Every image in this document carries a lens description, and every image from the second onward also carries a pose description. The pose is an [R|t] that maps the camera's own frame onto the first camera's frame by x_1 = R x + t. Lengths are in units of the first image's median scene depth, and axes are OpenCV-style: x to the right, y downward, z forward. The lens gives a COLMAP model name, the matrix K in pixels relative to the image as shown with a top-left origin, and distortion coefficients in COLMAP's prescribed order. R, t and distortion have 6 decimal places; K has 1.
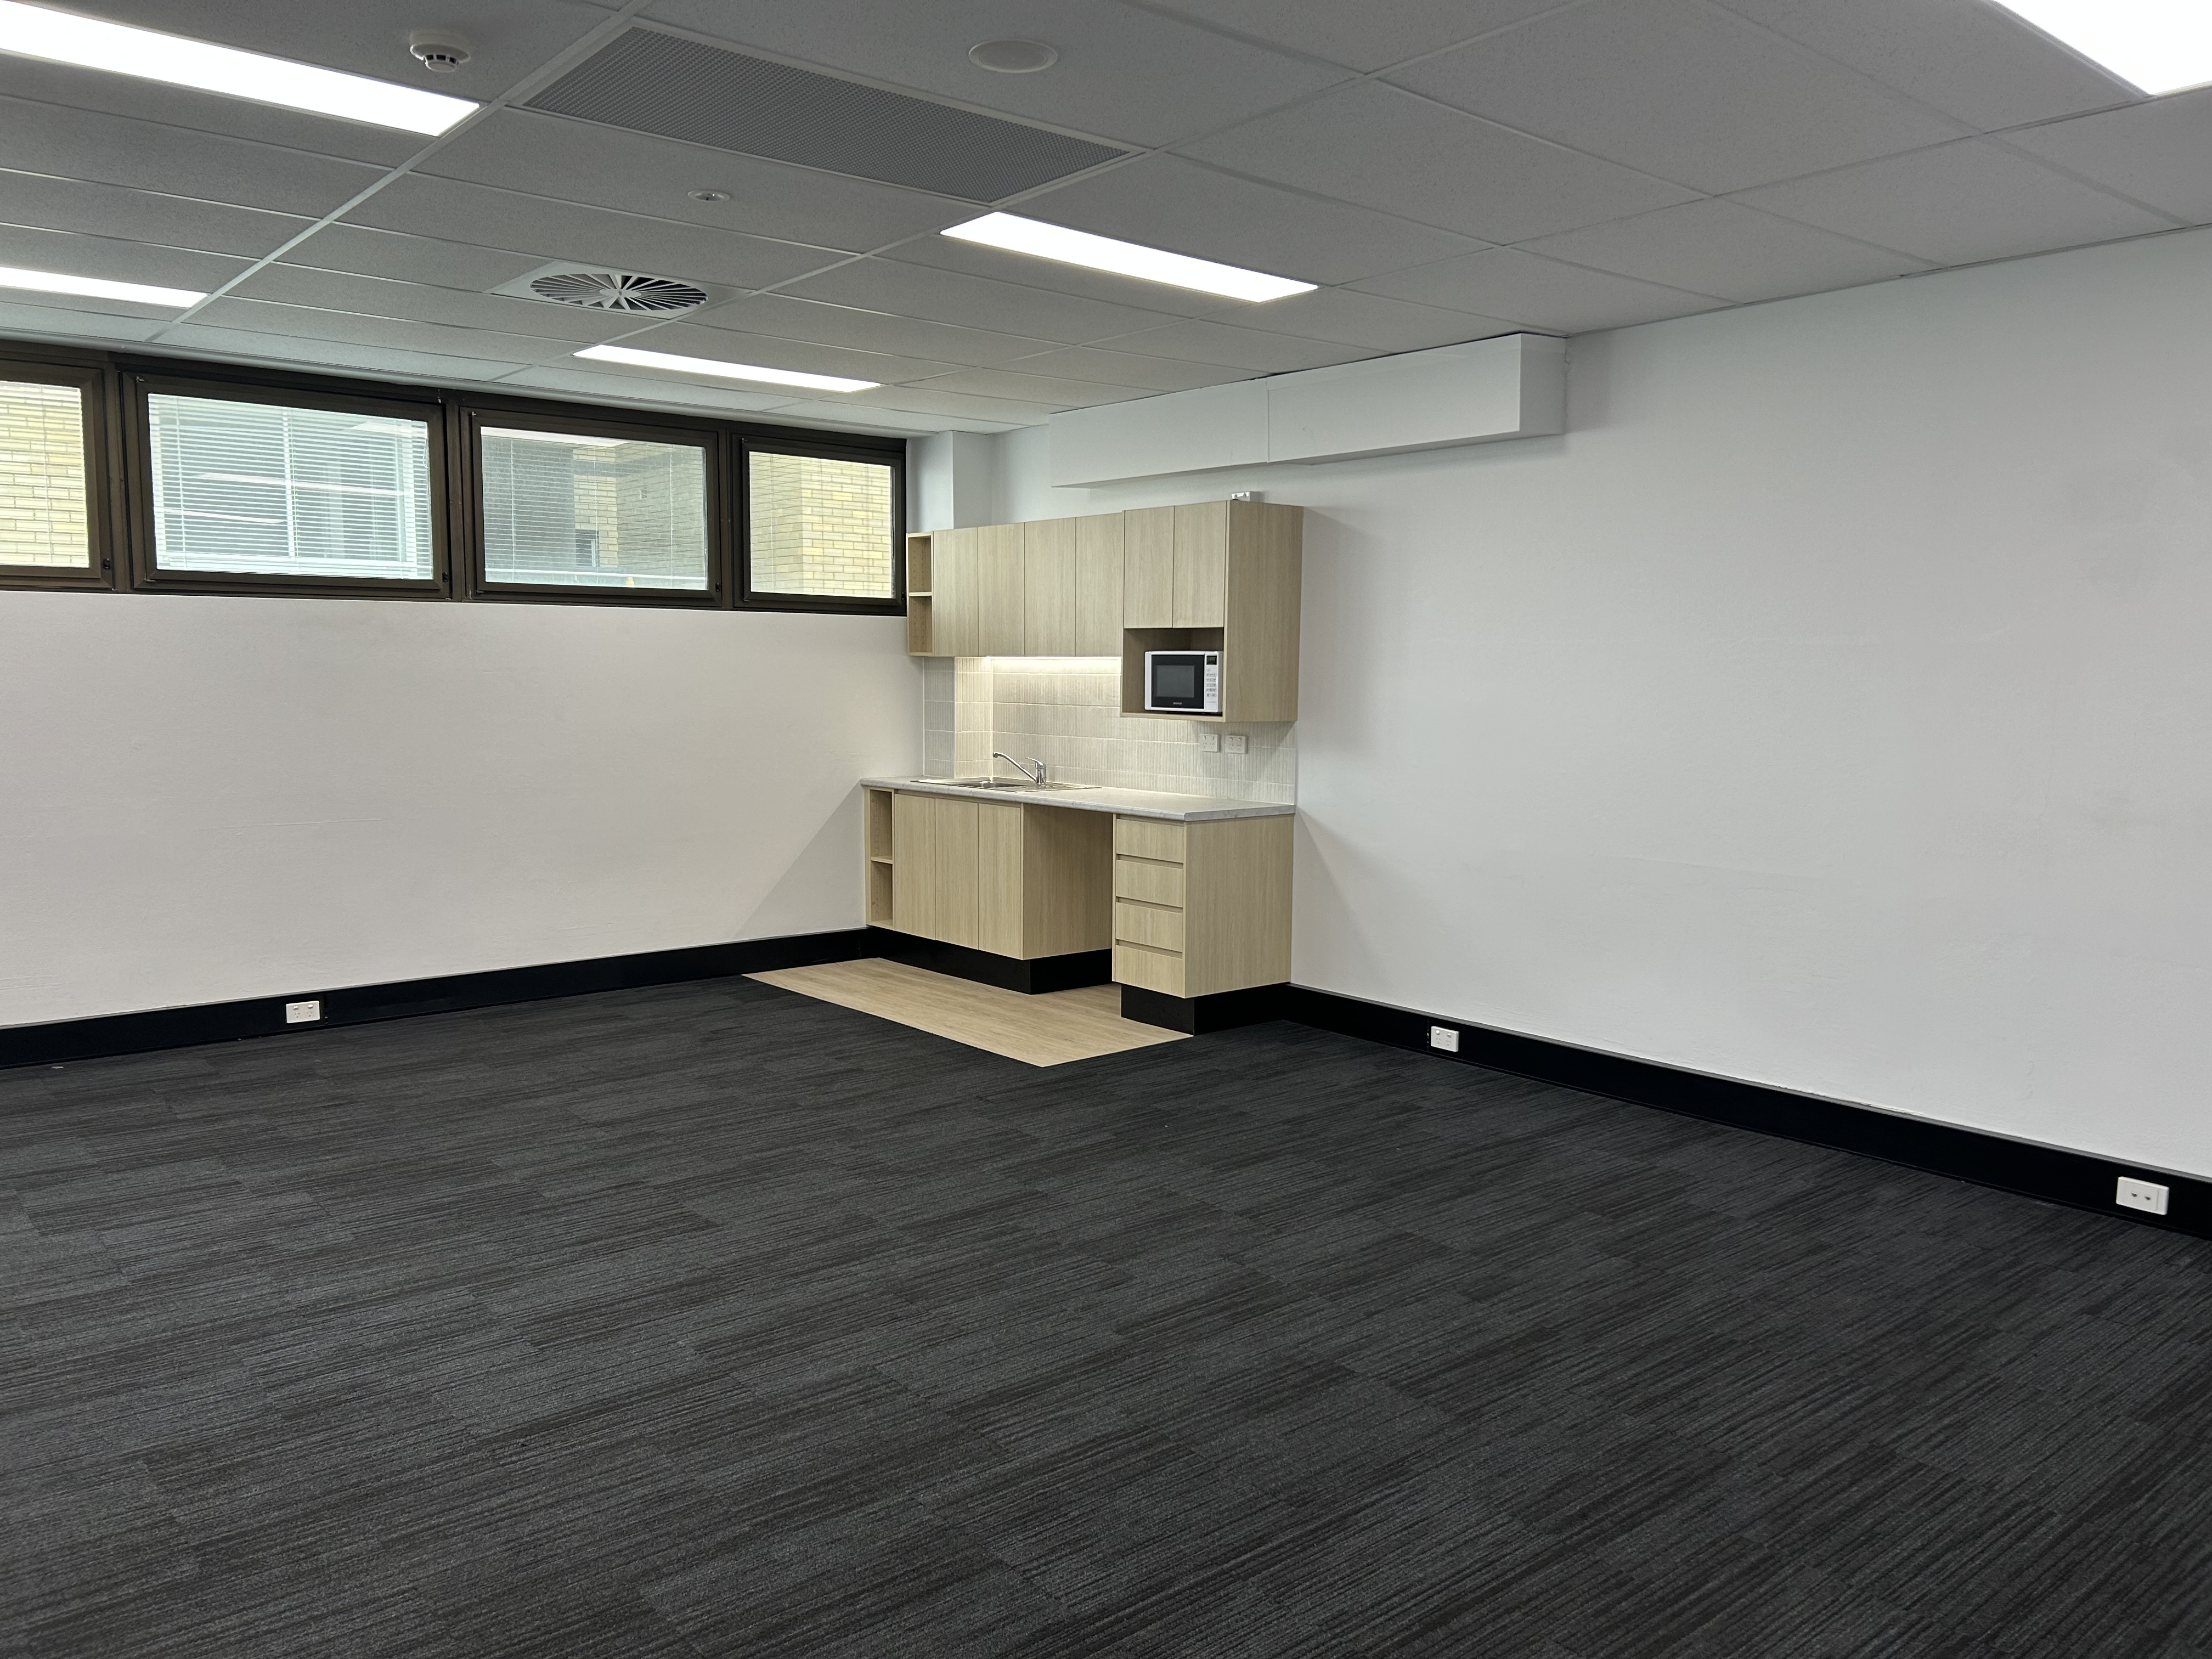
lens RADIAL K [[1631.4, 0, 1106.0], [0, 1631.4, 829.5], [0, 0, 1]] dist [0.078433, -0.098124]
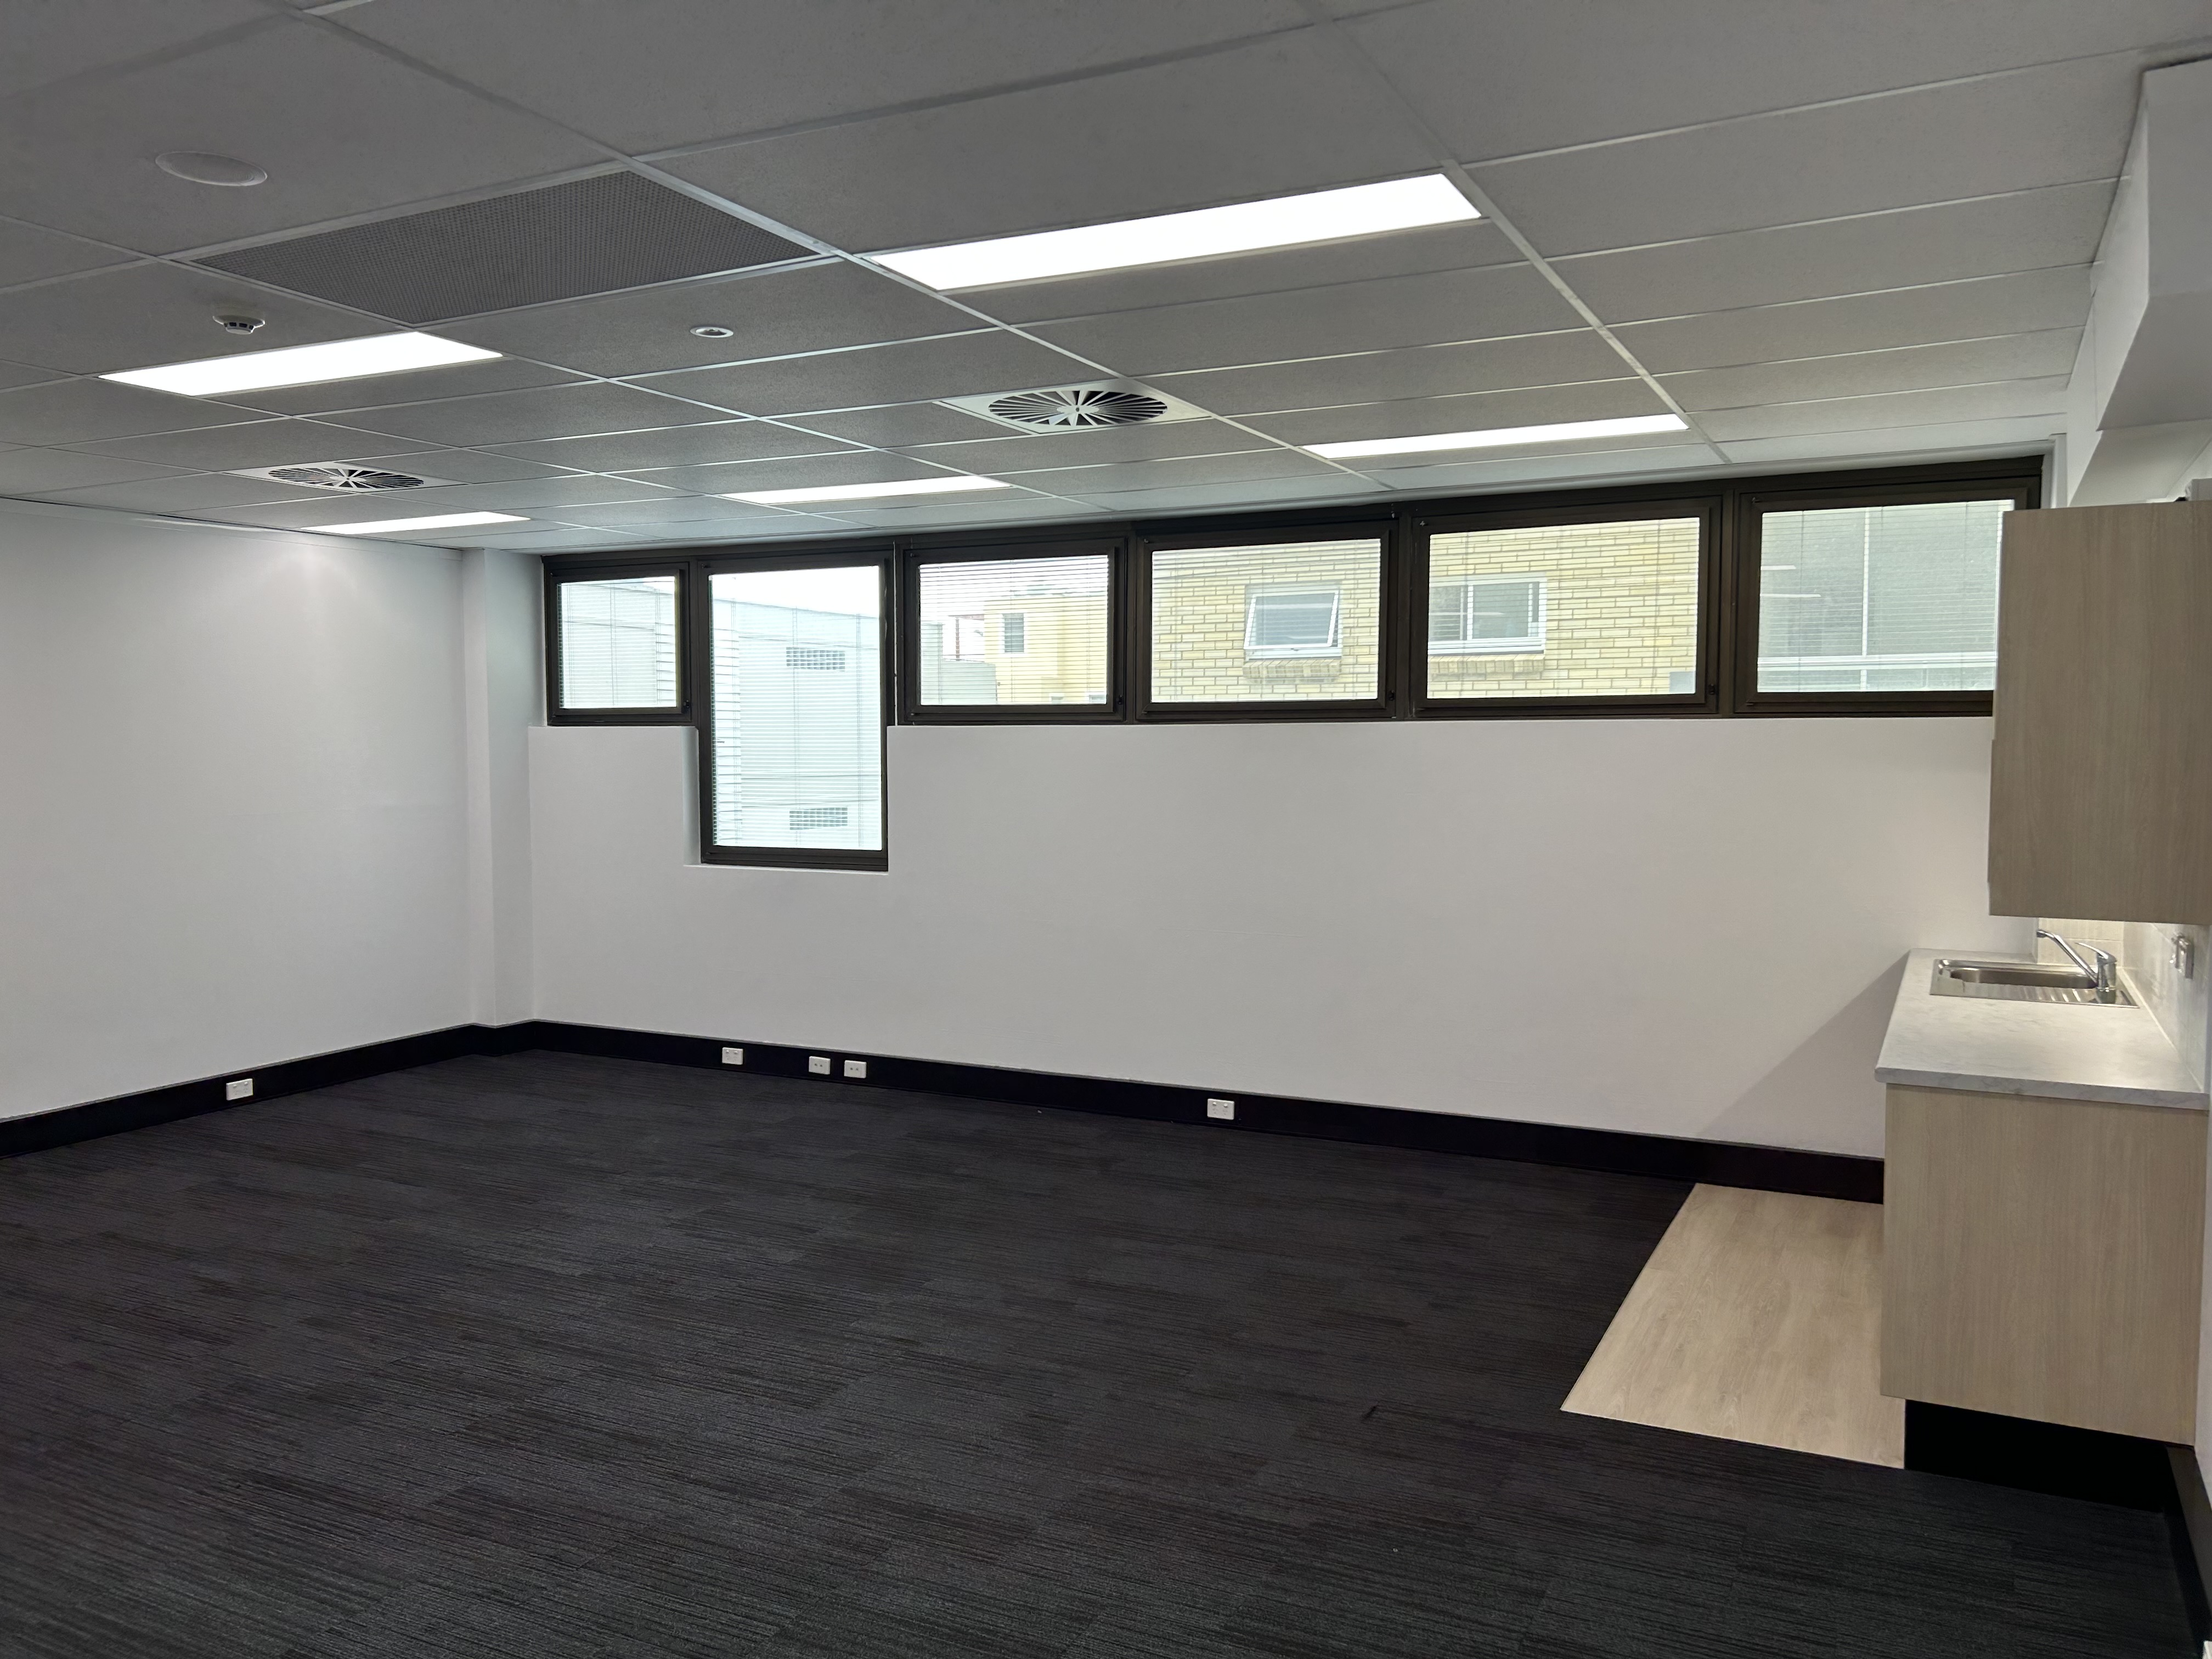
lens RADIAL K [[1631.4, 0, 1106.0], [0, 1631.4, 829.5], [0, 0, 1]] dist [0.078433, -0.098124]
pose [[0.415449, 0.037459, -0.908845, 0.580851], [-0.093002, 0.995665, -0.001475, -0.083075], [0.904850, 0.085137, 0.417131, 0.654430]]
